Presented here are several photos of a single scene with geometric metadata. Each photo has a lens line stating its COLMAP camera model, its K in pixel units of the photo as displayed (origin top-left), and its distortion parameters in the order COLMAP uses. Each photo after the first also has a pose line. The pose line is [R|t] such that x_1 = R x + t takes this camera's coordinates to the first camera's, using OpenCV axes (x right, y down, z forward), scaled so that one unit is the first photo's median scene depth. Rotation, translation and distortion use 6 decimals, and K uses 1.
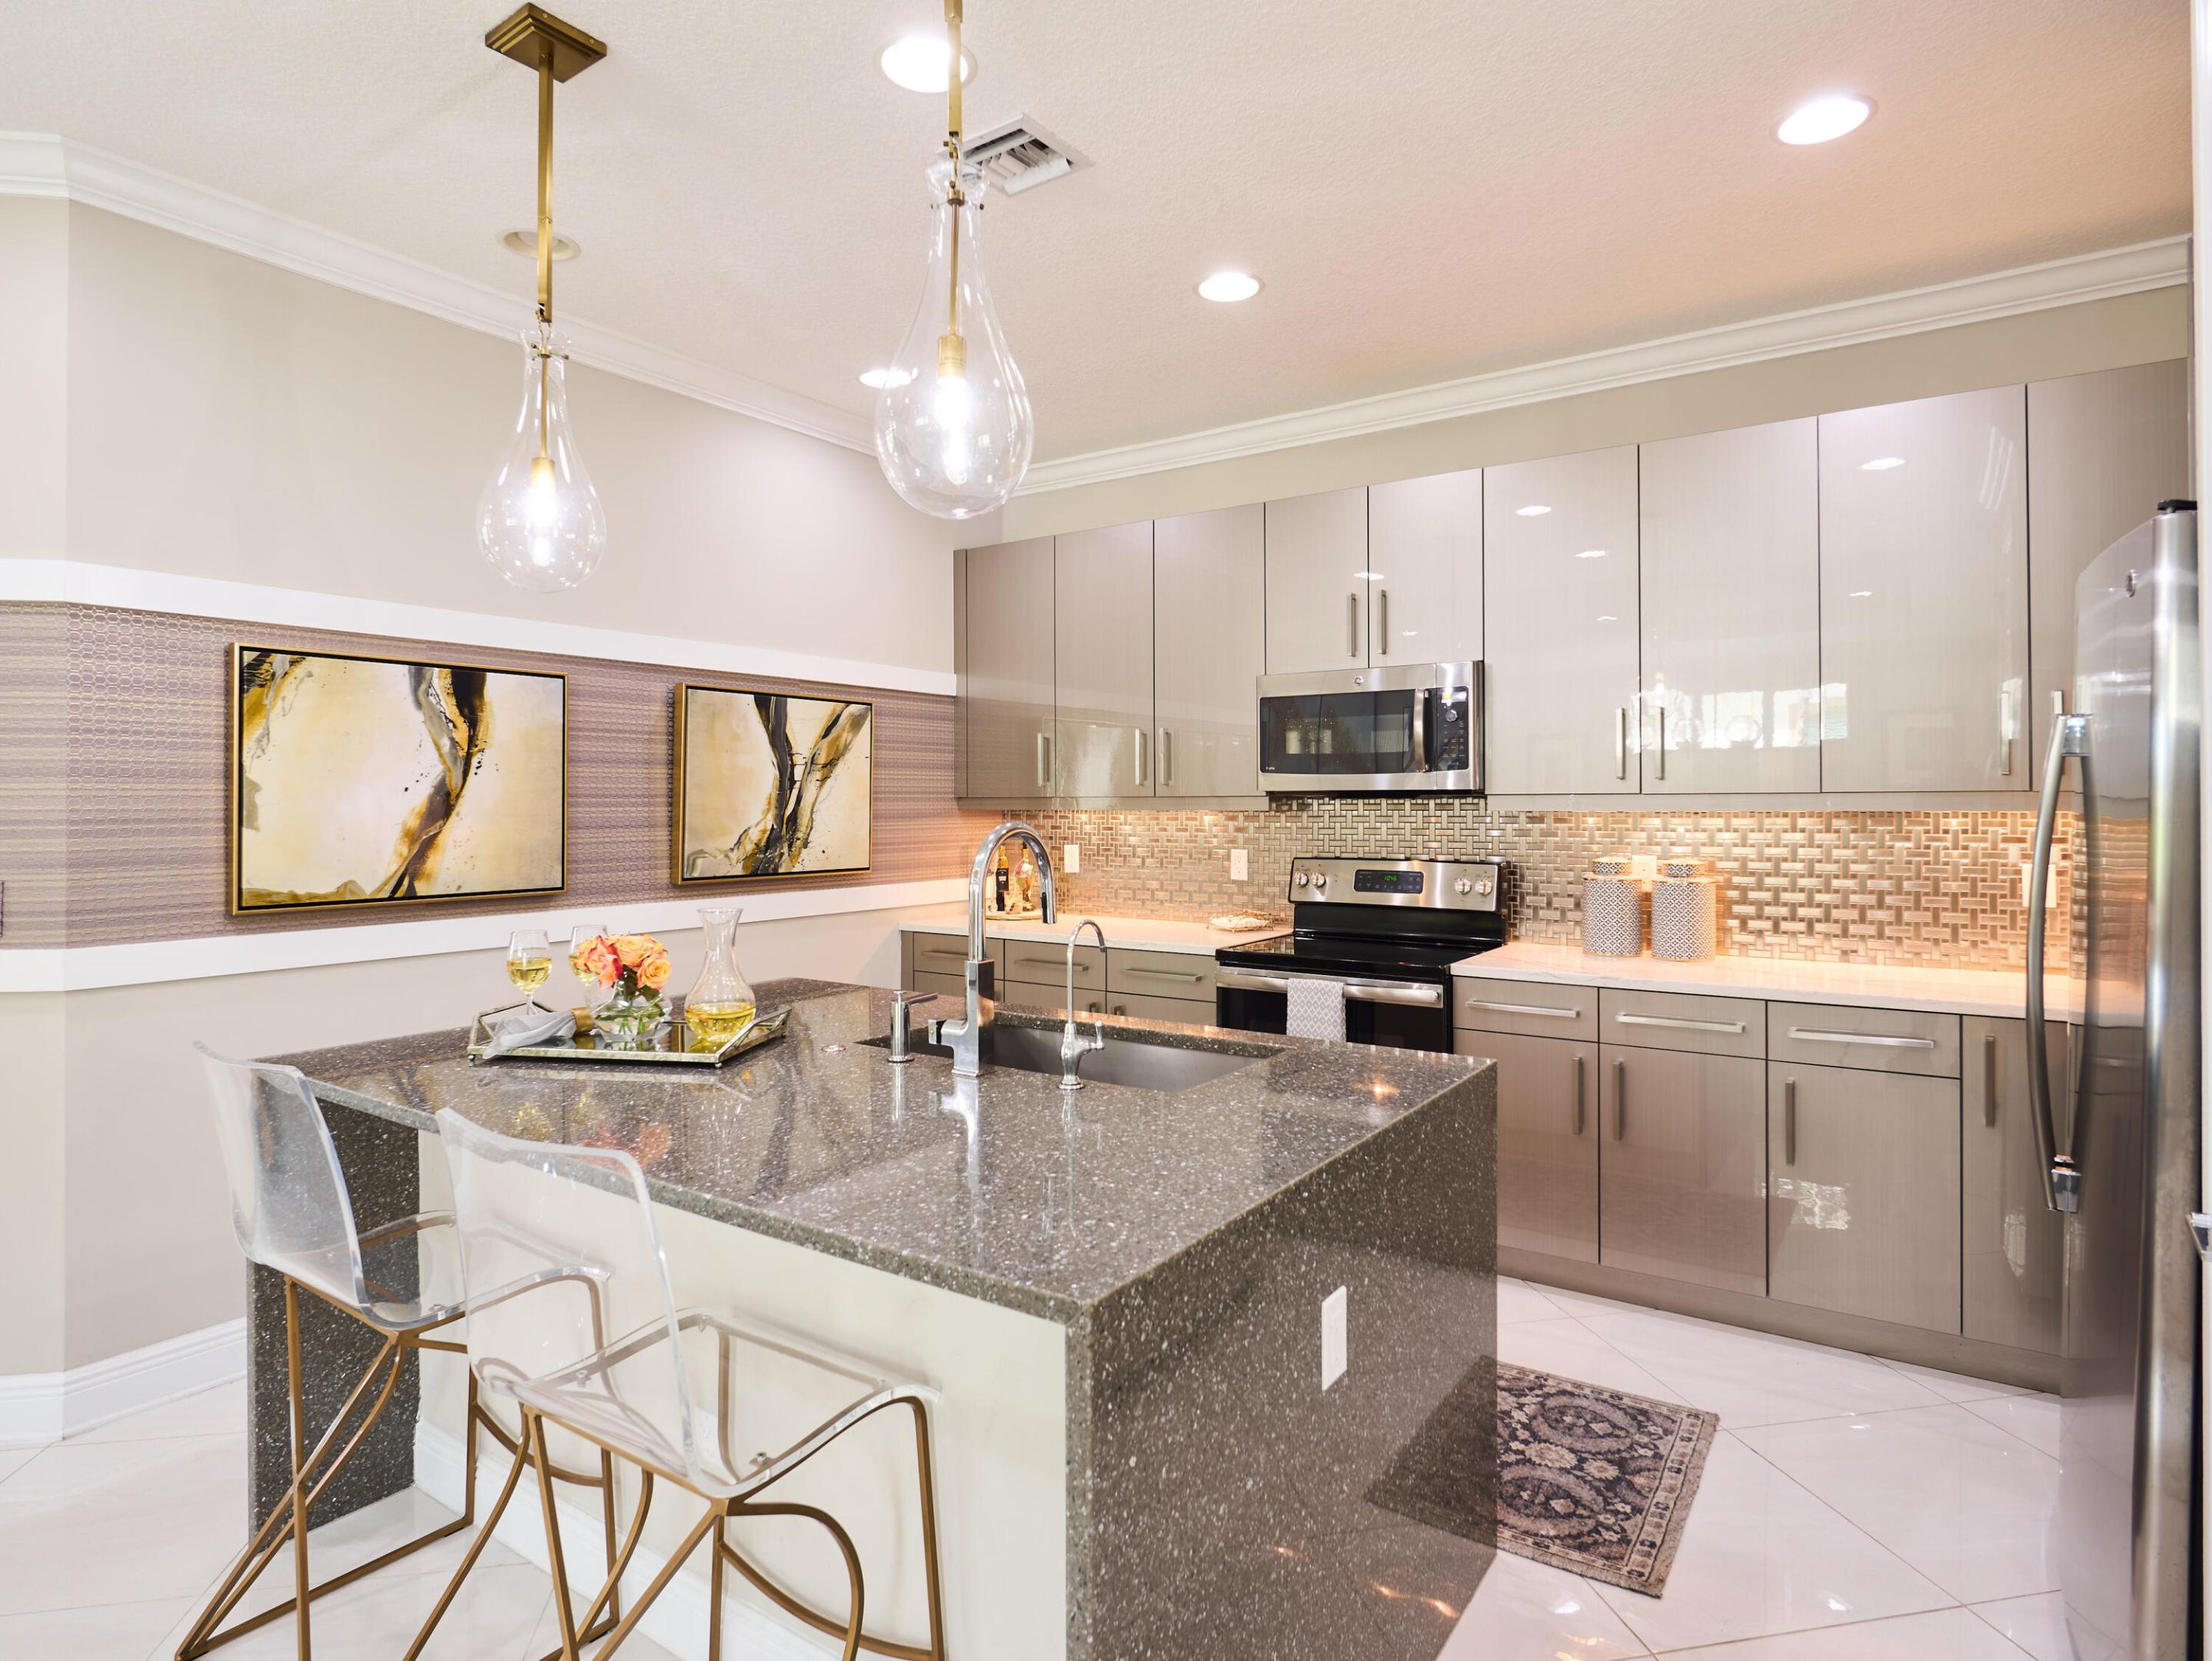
lens RADIAL K [[1197.2, 0, 1111.0], [0, 1197.2, 797.5], [0, 0, 1]] dist [-0.001267, -0.000494]
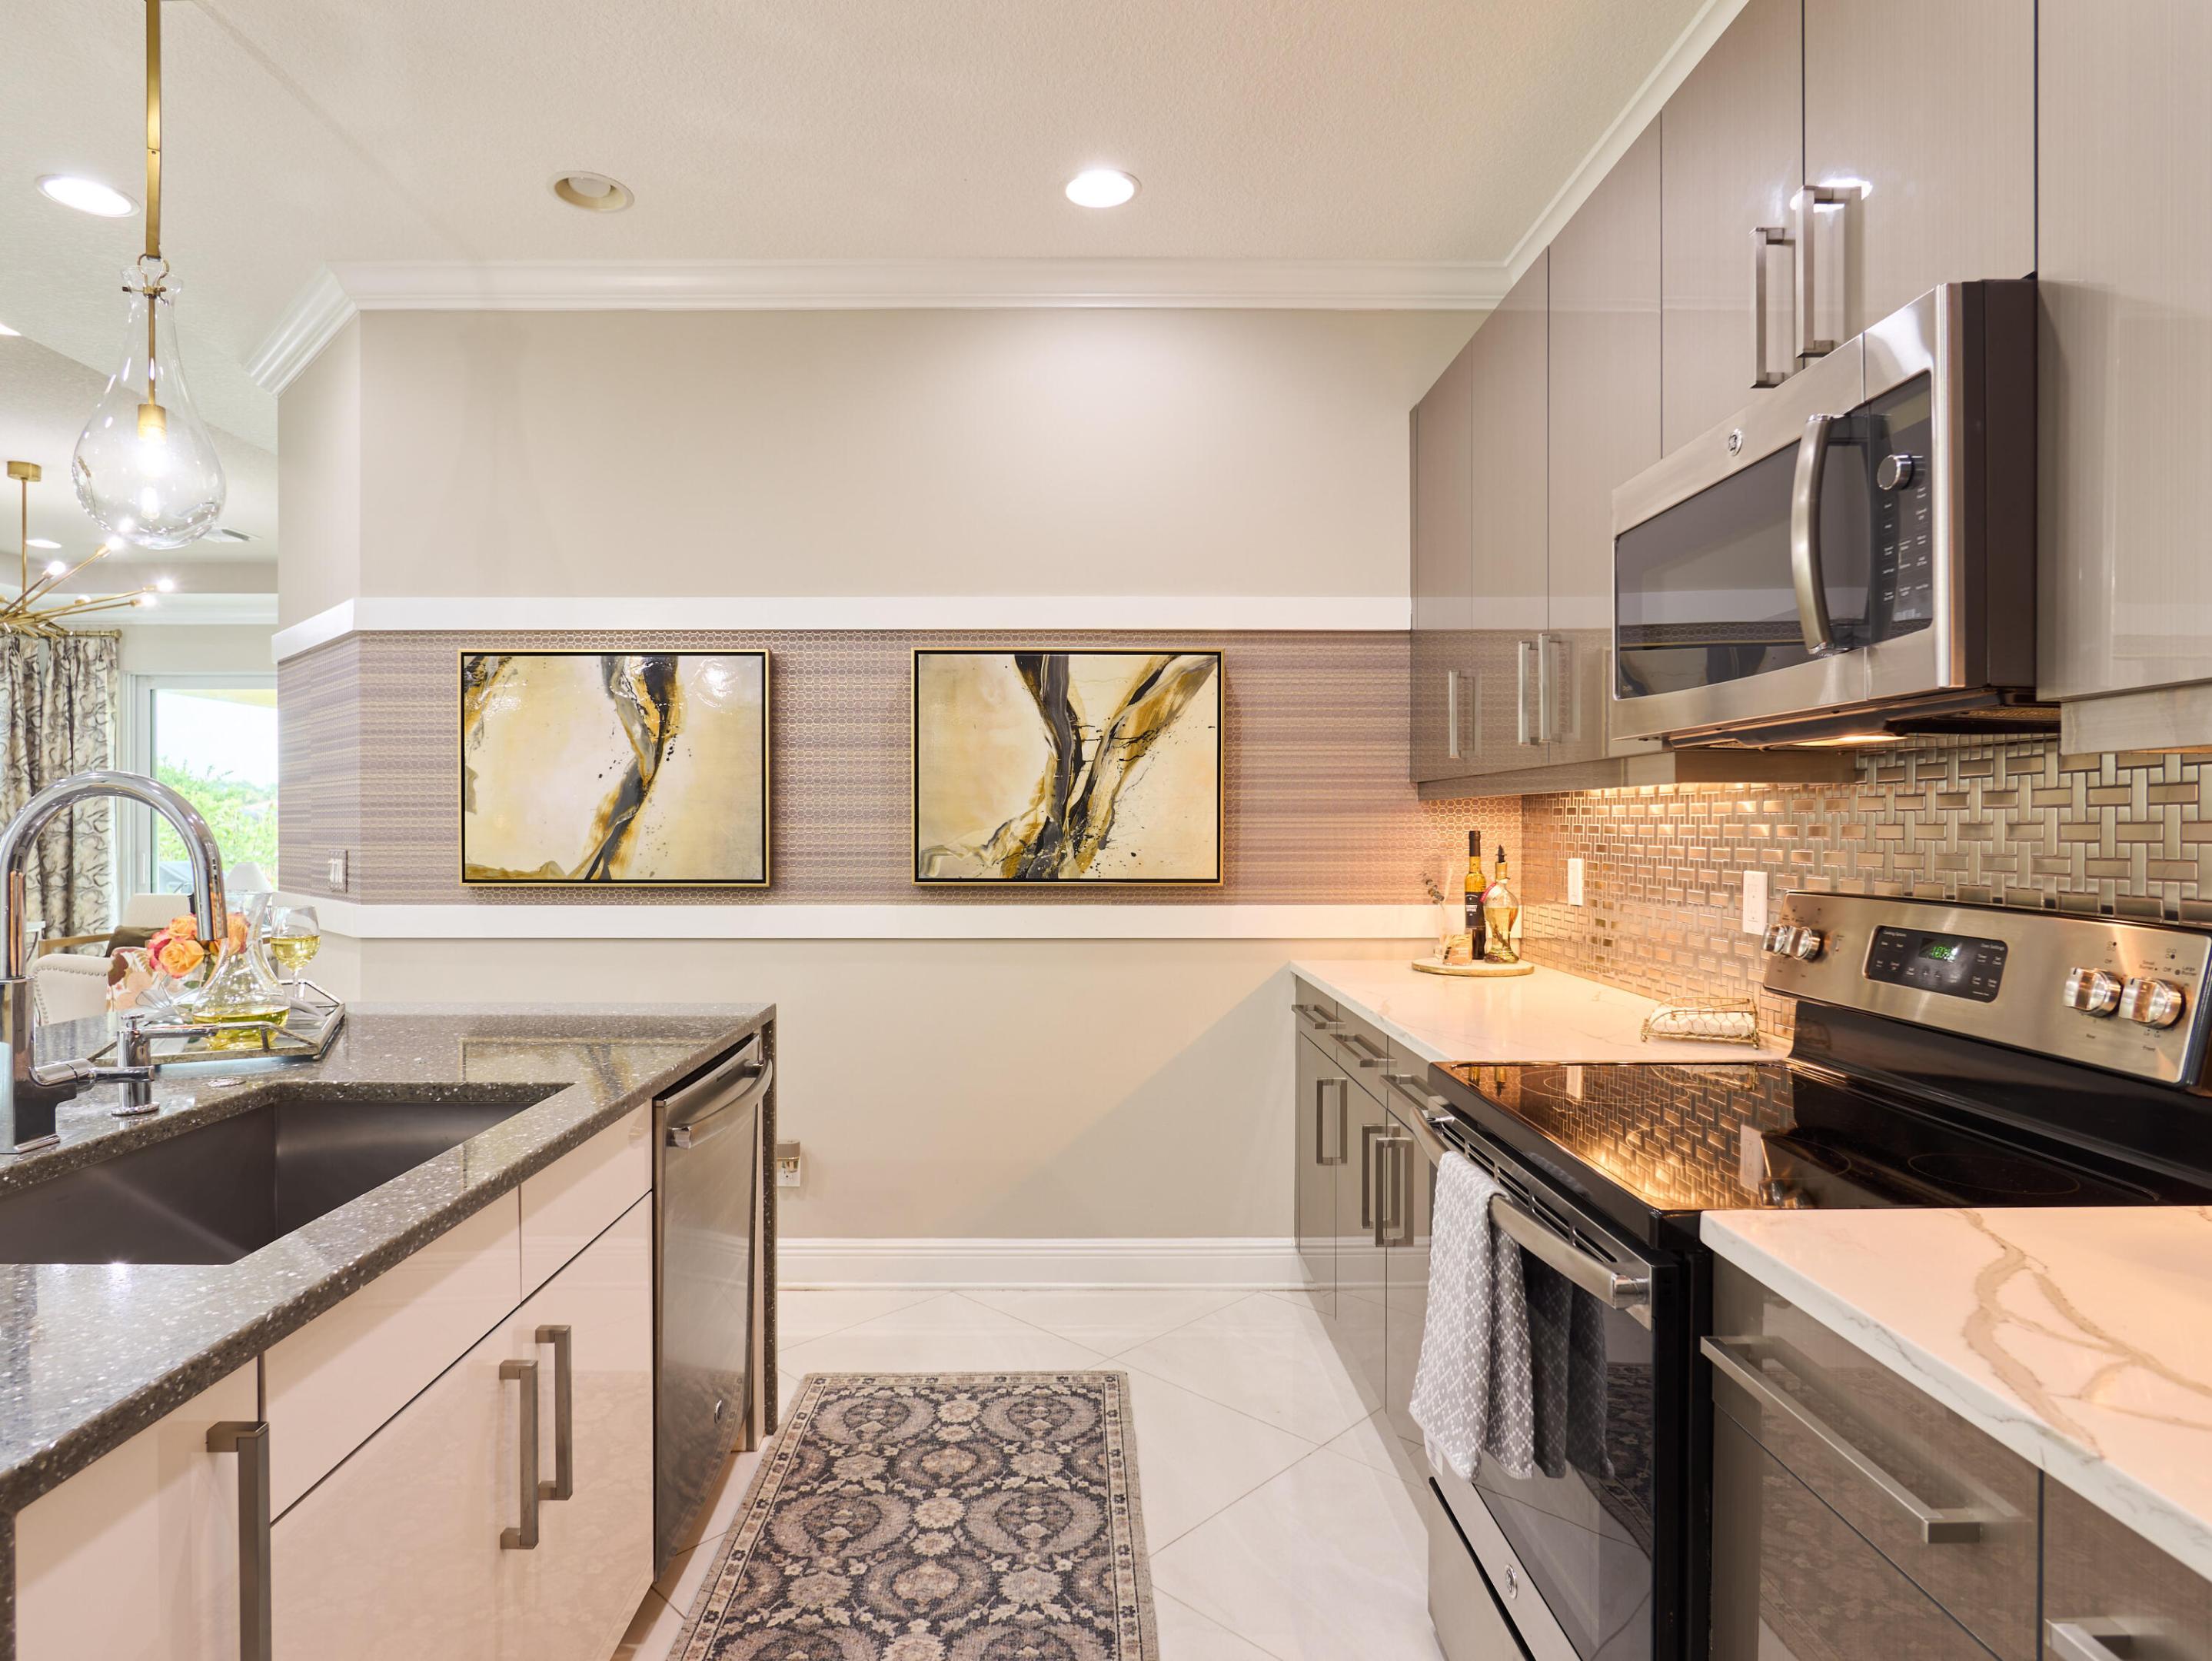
lens RADIAL K [[1230.6, 0, 1106.0], [0, 1230.6, 830.5], [0, 0, 1]] dist [0.001480, 0.000391]
pose [[0.569199, 0.005065, -0.822184, 0.417120], [0.002946, 0.999962, 0.008199, 0.025569], [0.822194, -0.007089, 0.569163, 0.585179]]
